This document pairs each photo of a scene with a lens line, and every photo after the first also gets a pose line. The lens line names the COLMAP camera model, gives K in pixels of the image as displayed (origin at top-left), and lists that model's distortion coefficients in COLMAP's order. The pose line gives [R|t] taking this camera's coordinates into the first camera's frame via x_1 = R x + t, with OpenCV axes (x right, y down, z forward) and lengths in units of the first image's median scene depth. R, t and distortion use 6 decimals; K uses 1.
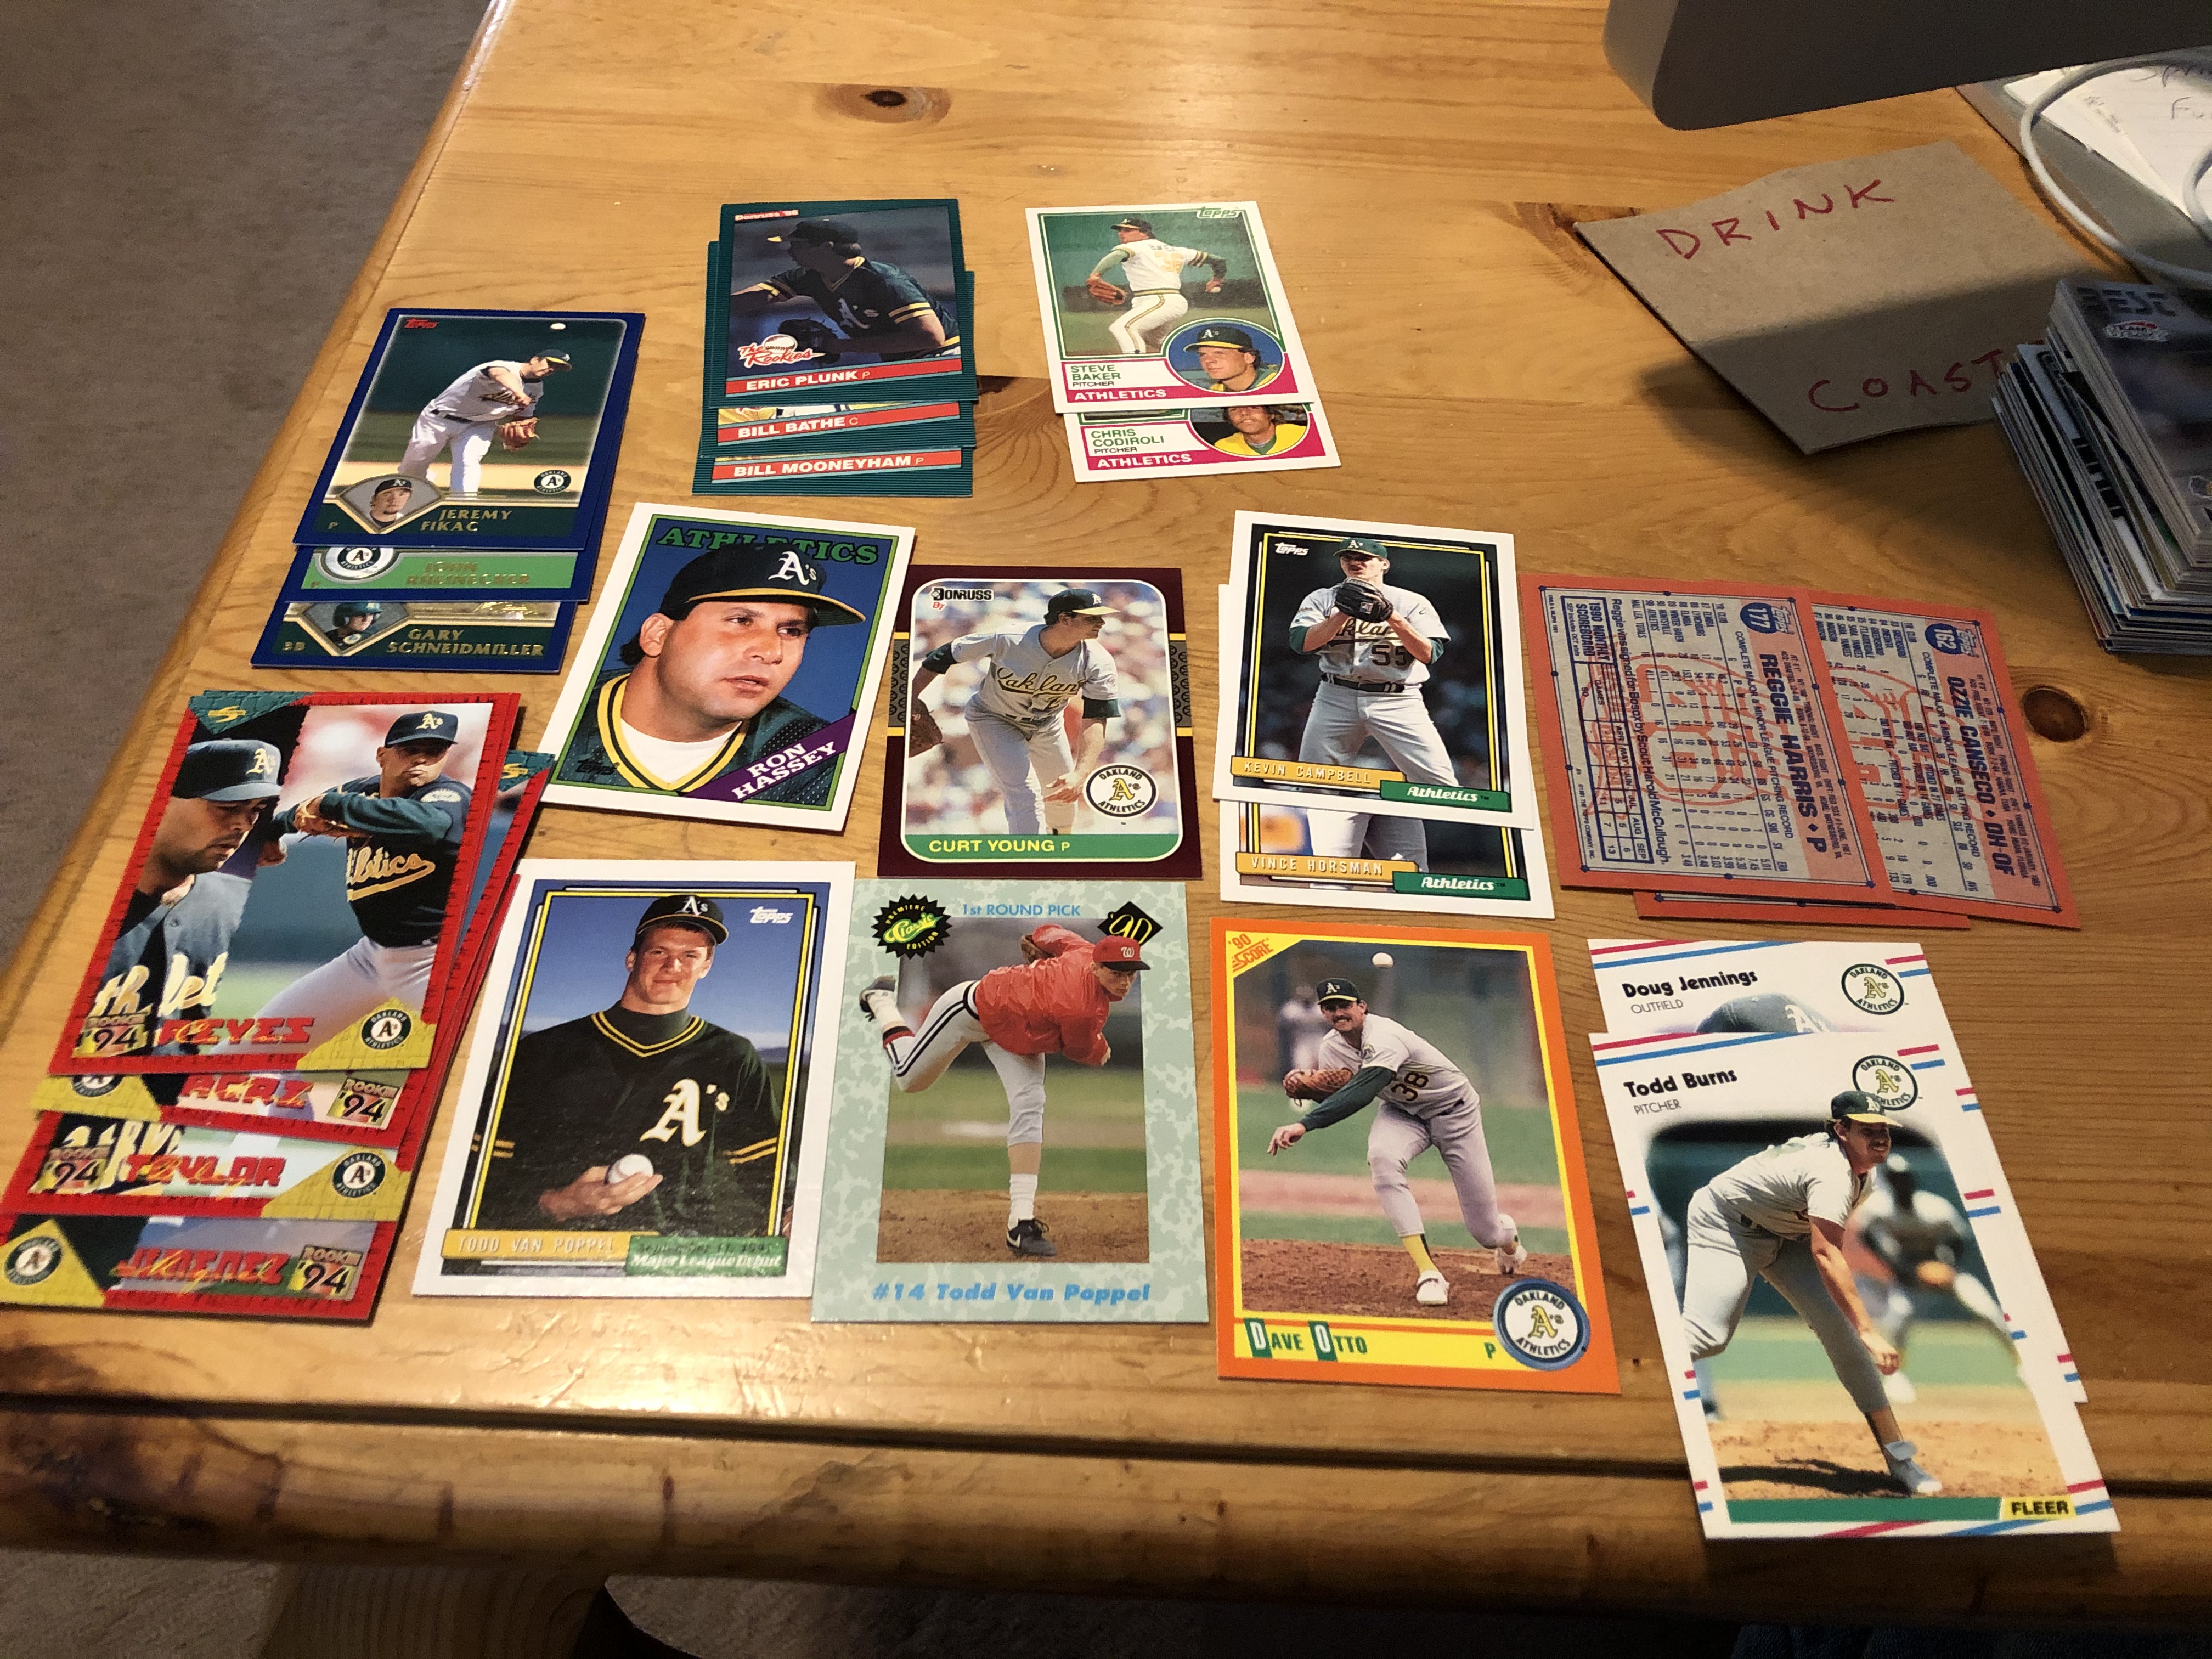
lens RADIAL K [[1923.2, 0, 1106.0], [0, 1923.2, 829.5], [0, 0, 1]] dist [0.060943, -0.057589]
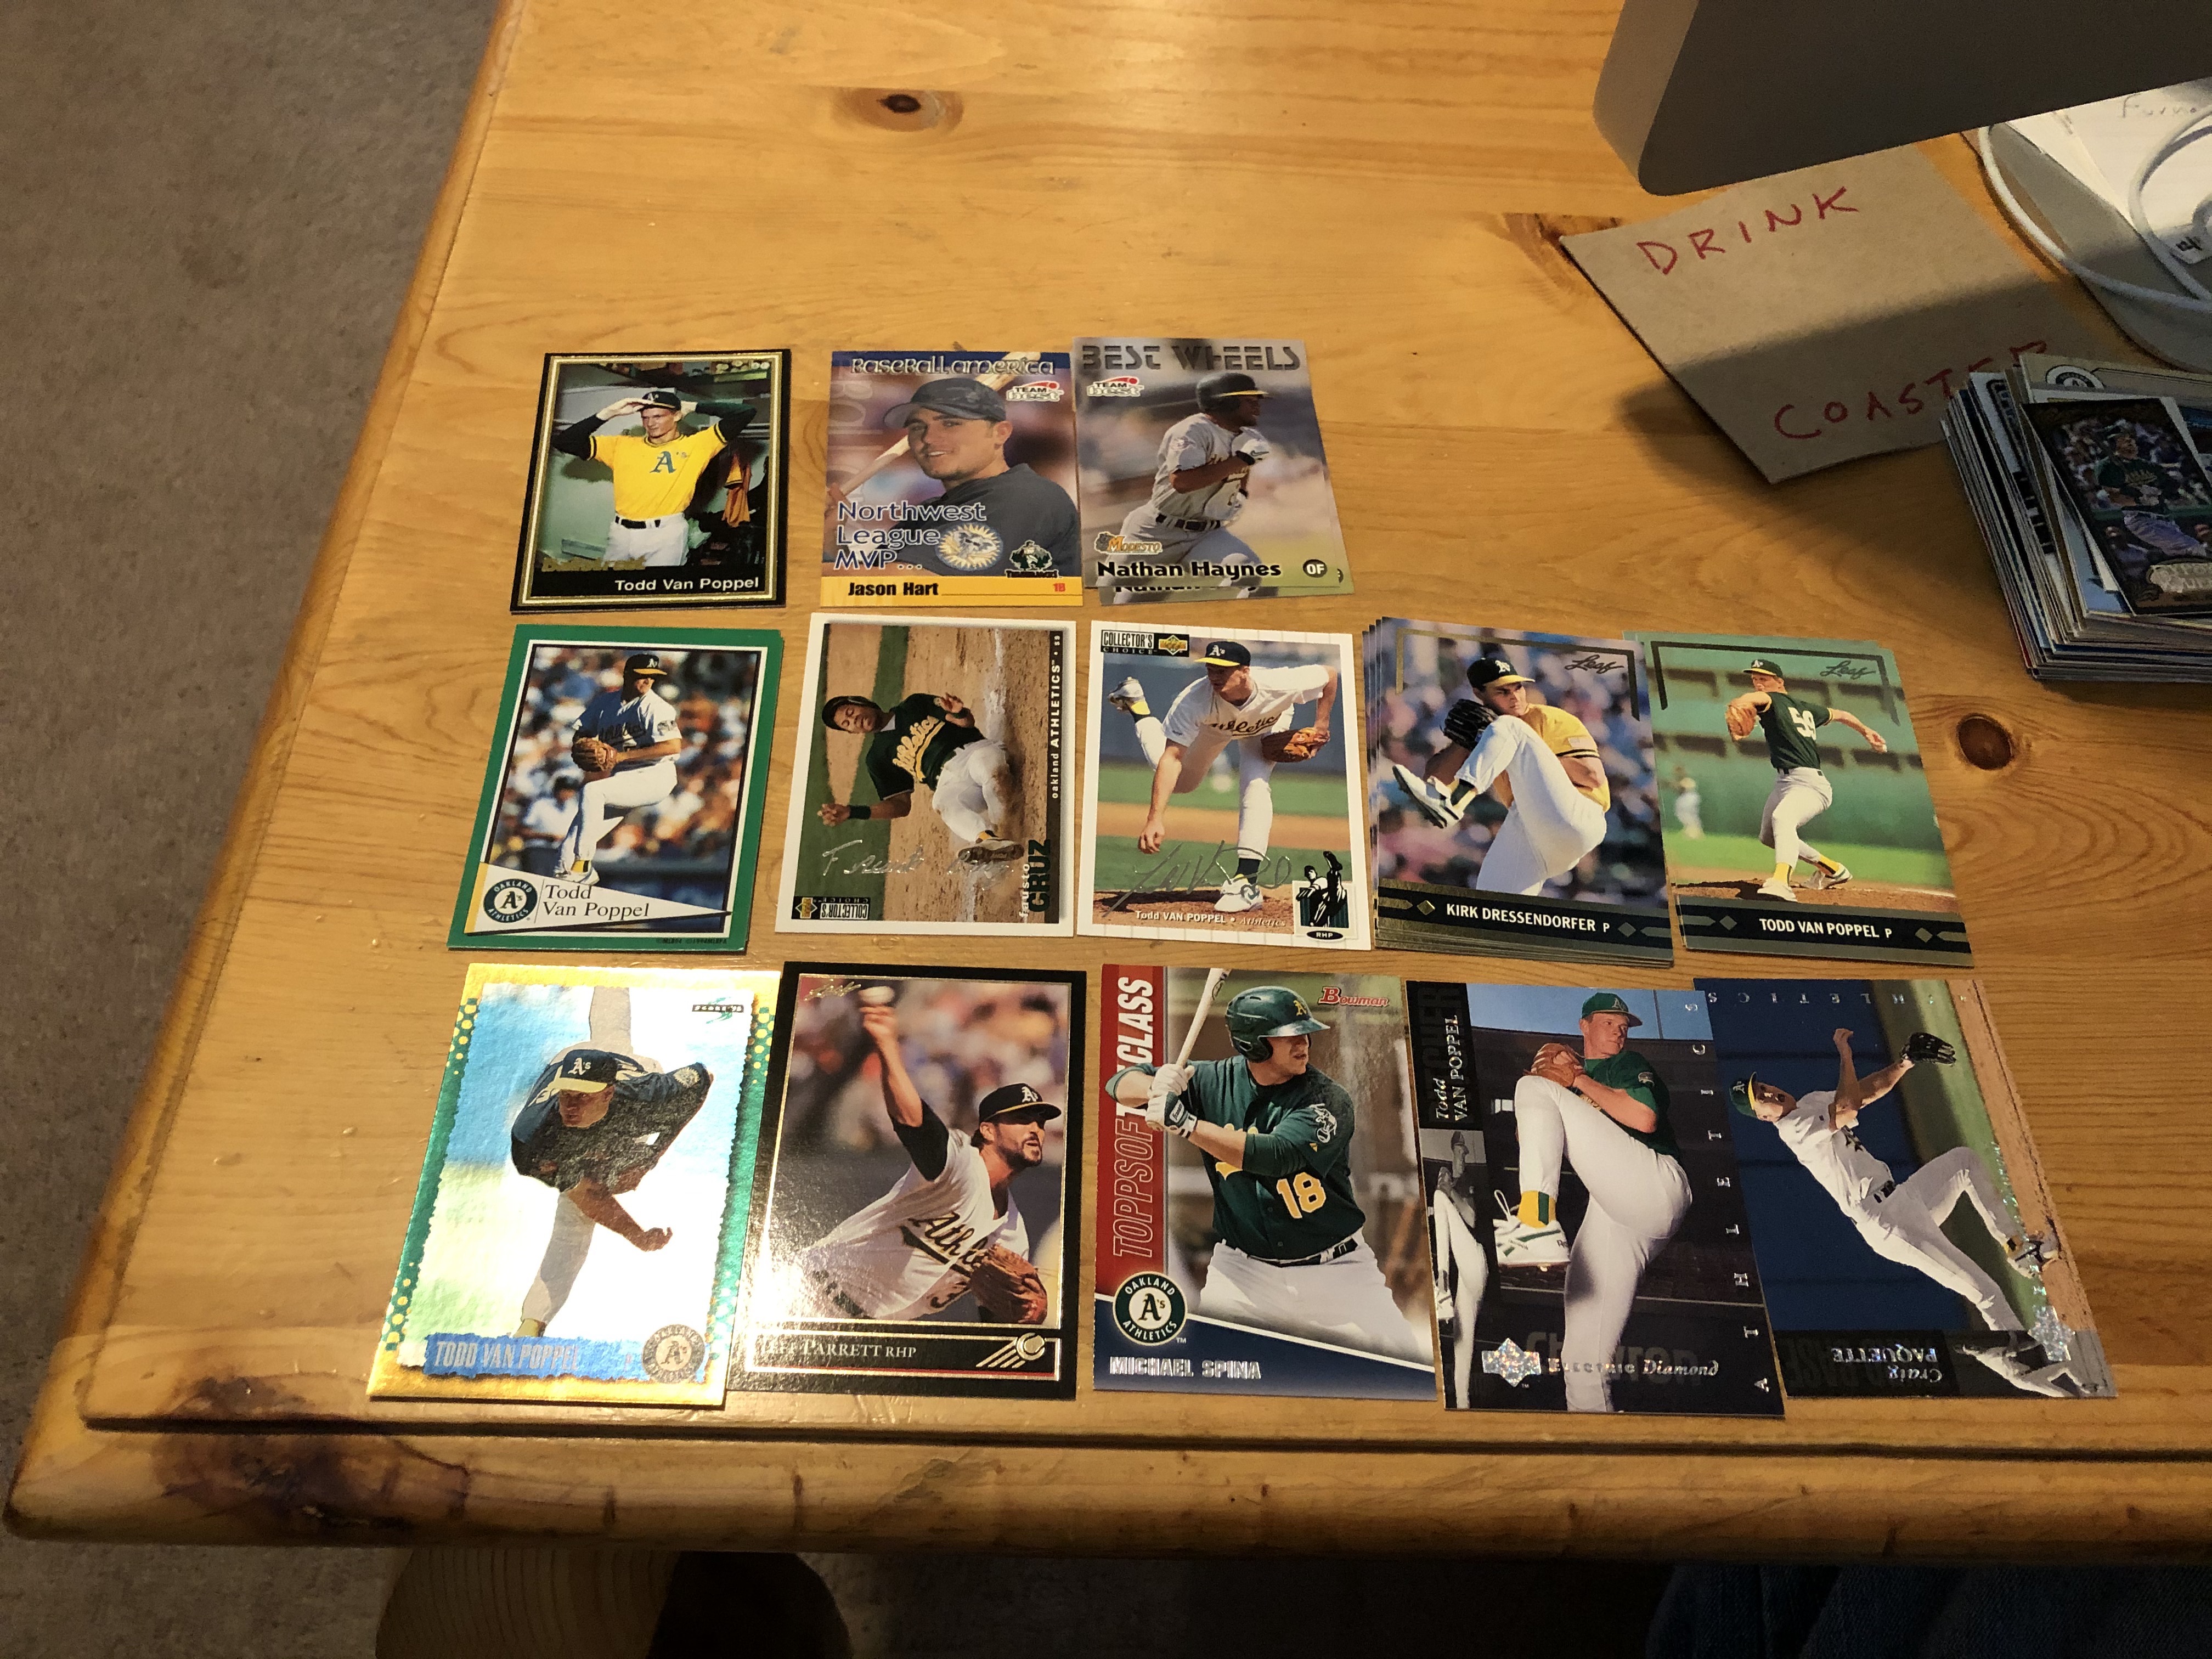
lens RADIAL K [[1923.2, 0, 1106.0], [0, 1923.2, 829.5], [0, 0, 1]] dist [0.060943, -0.057589]
pose [[0.999380, -0.011168, 0.033402, -0.050524], [0.007159, 0.993009, 0.117823, -0.133469], [-0.034484, -0.117511, 0.992473, -0.088941]]
